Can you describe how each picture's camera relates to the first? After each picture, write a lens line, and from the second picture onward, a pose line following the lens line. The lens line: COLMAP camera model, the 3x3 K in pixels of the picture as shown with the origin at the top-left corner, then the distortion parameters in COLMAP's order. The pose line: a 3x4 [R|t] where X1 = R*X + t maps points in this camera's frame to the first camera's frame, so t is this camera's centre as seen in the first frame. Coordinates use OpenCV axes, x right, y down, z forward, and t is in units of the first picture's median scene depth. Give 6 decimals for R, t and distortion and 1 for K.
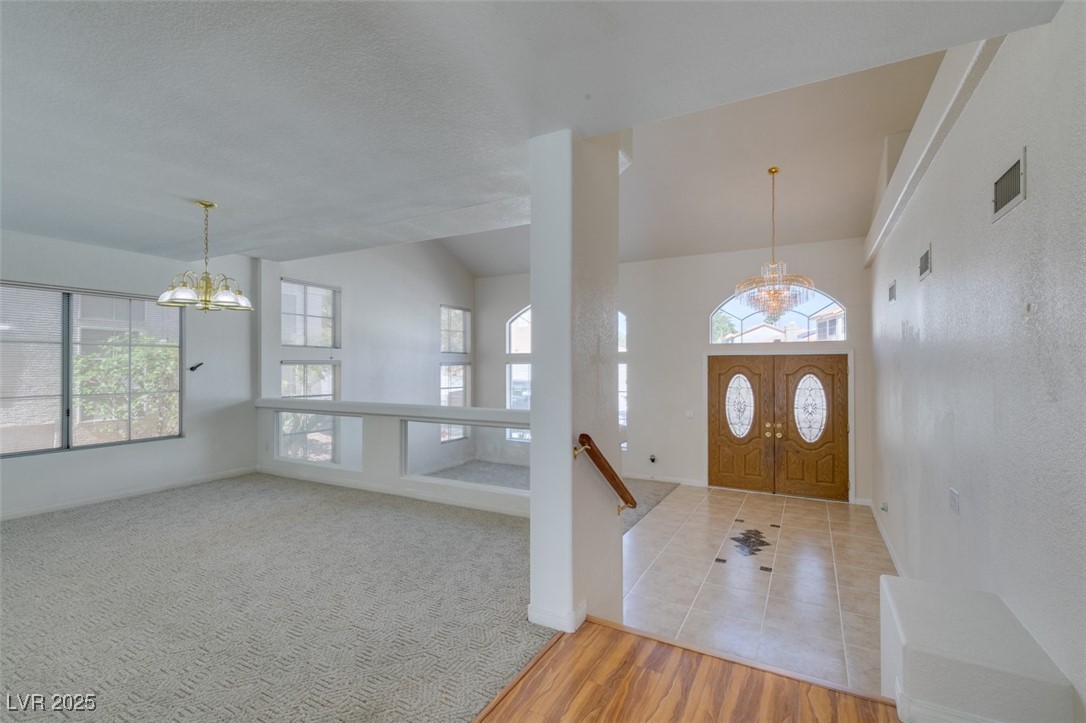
lens RADIAL K [[483.9, 0, 539.7], [0, 483.9, 364.0], [0, 0, 1]] dist [0.001751, 0.000090]
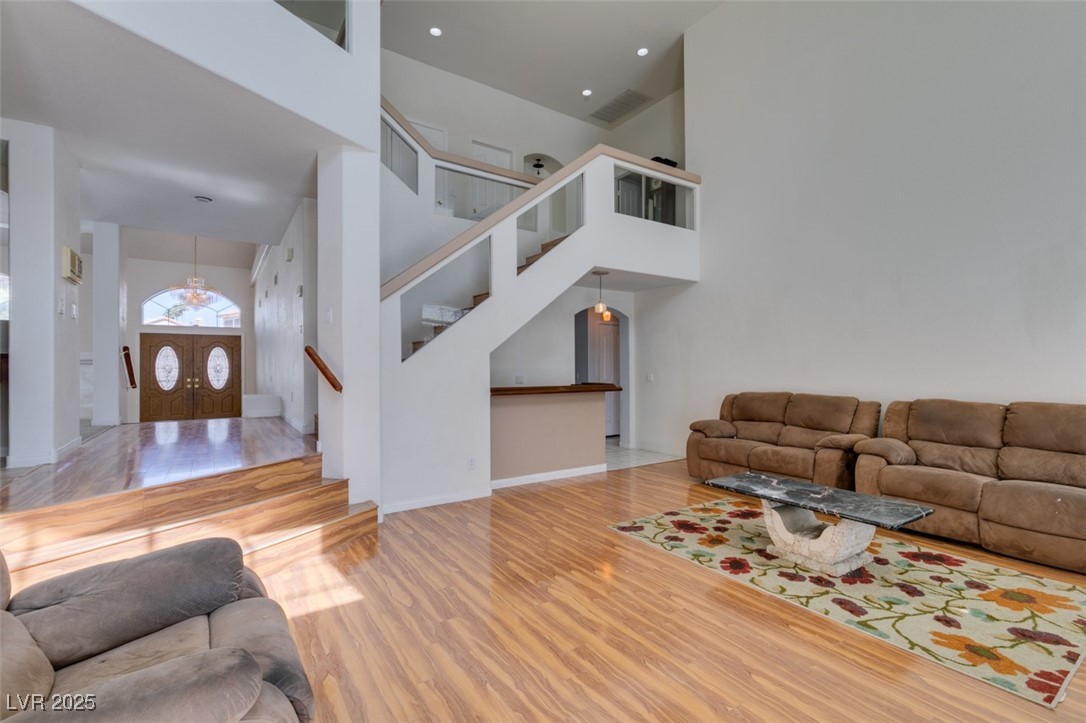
lens RADIAL K [[483.9, 0, 540.2], [0, 483.9, 364.5], [0, 0, 1]] dist [0.001751, 0.000090]
pose [[0.456927, 0.003294, 0.889498, -0.379070], [-0.003024, 0.999993, -0.002150, 0.078067], [-0.889499, -0.001707, 0.456934, -0.679173]]
